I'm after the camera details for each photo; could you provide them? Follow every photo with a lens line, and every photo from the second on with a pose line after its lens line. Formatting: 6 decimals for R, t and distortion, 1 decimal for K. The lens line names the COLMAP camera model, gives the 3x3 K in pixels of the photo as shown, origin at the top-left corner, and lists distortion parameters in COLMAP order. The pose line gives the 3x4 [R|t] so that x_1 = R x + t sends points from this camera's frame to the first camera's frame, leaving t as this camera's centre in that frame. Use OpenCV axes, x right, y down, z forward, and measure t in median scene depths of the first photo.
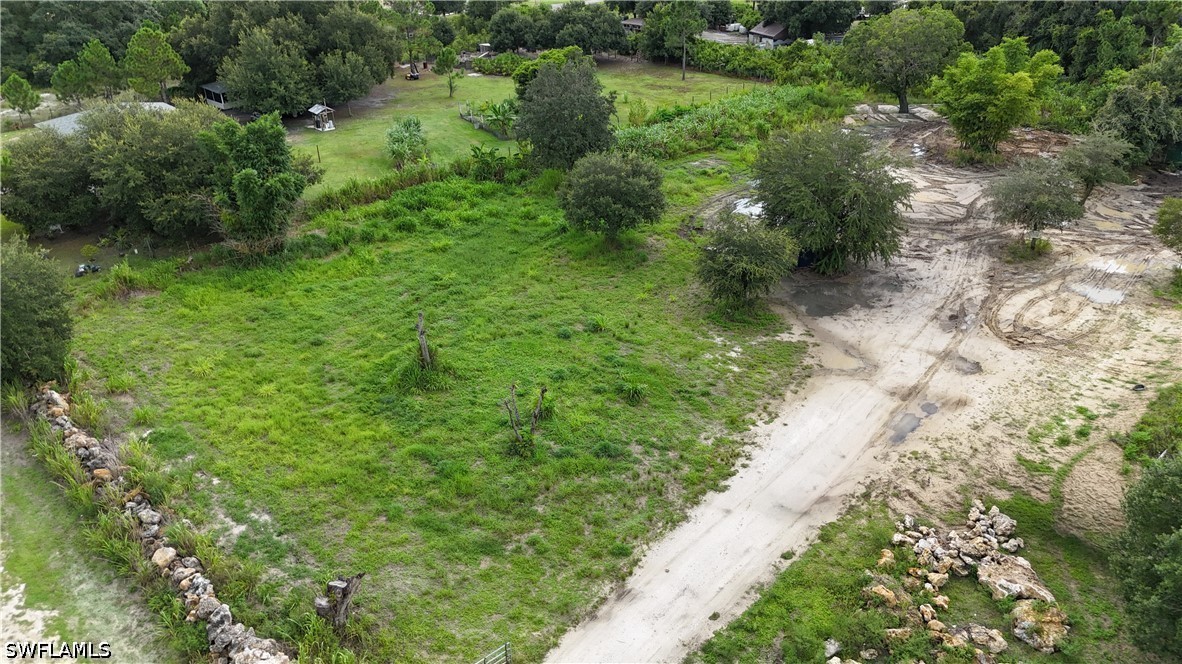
lens RADIAL K [[871.6, 0, 595.5], [0, 871.6, 330.0], [0, 0, 1]] dist [0.099594, -0.114409]
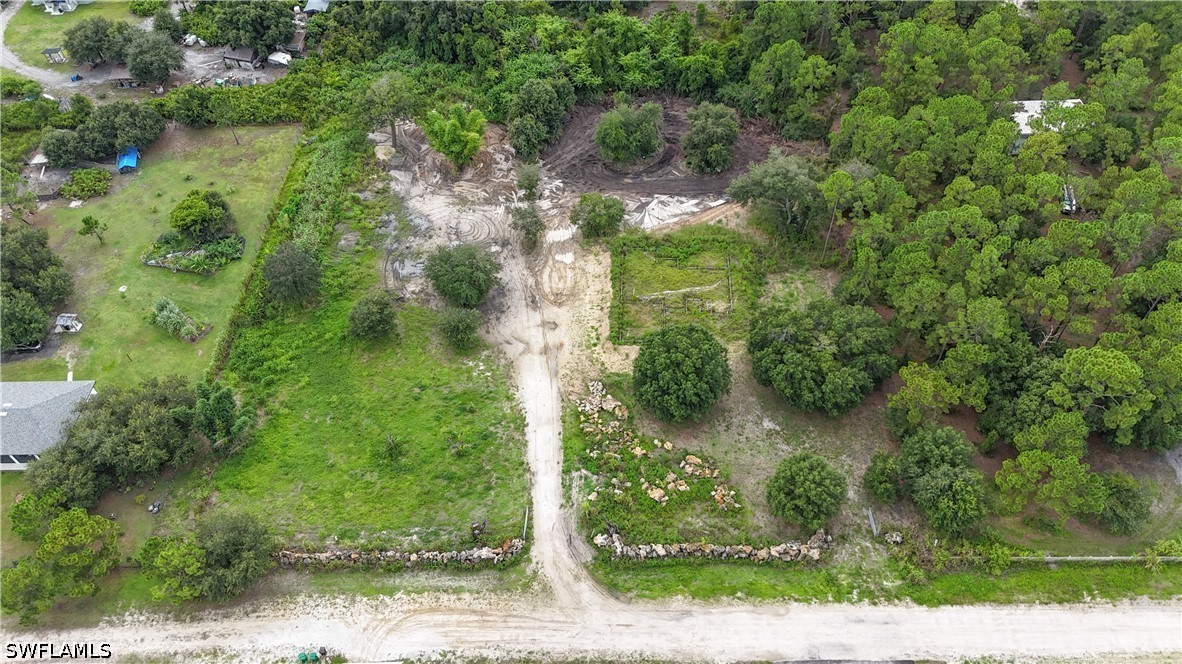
lens RADIAL K [[871.6, 0, 595.5], [0, 871.6, 330.0], [0, 0, 1]] dist [0.099594, -0.114409]
pose [[0.703063, -0.544233, 0.457726, -0.799804], [0.350151, 0.825163, 0.443284, -1.205025], [-0.618948, -0.151384, 0.770705, -1.279485]]
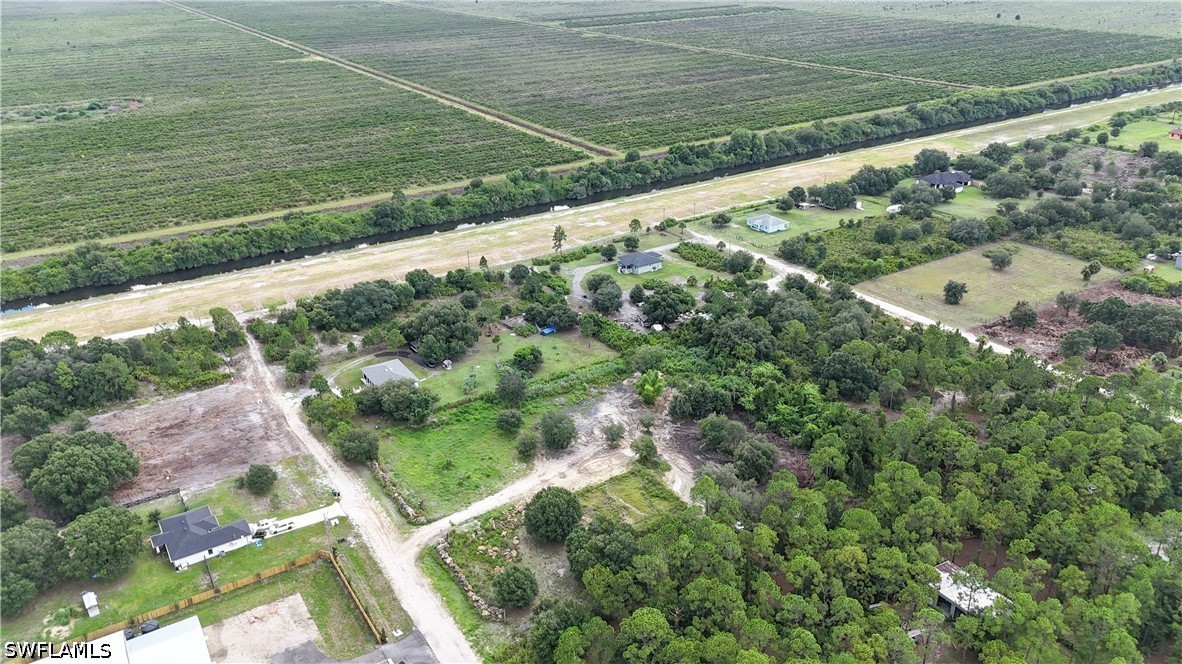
lens RADIAL K [[871.6, 0, 595.5], [0, 871.6, 330.0], [0, 0, 1]] dist [0.099594, -0.114409]
pose [[0.979447, 0.078313, -0.185878, 1.489793], [-0.088699, 0.994891, -0.048222, -0.554397], [0.181152, 0.063718, 0.981389, -3.747662]]
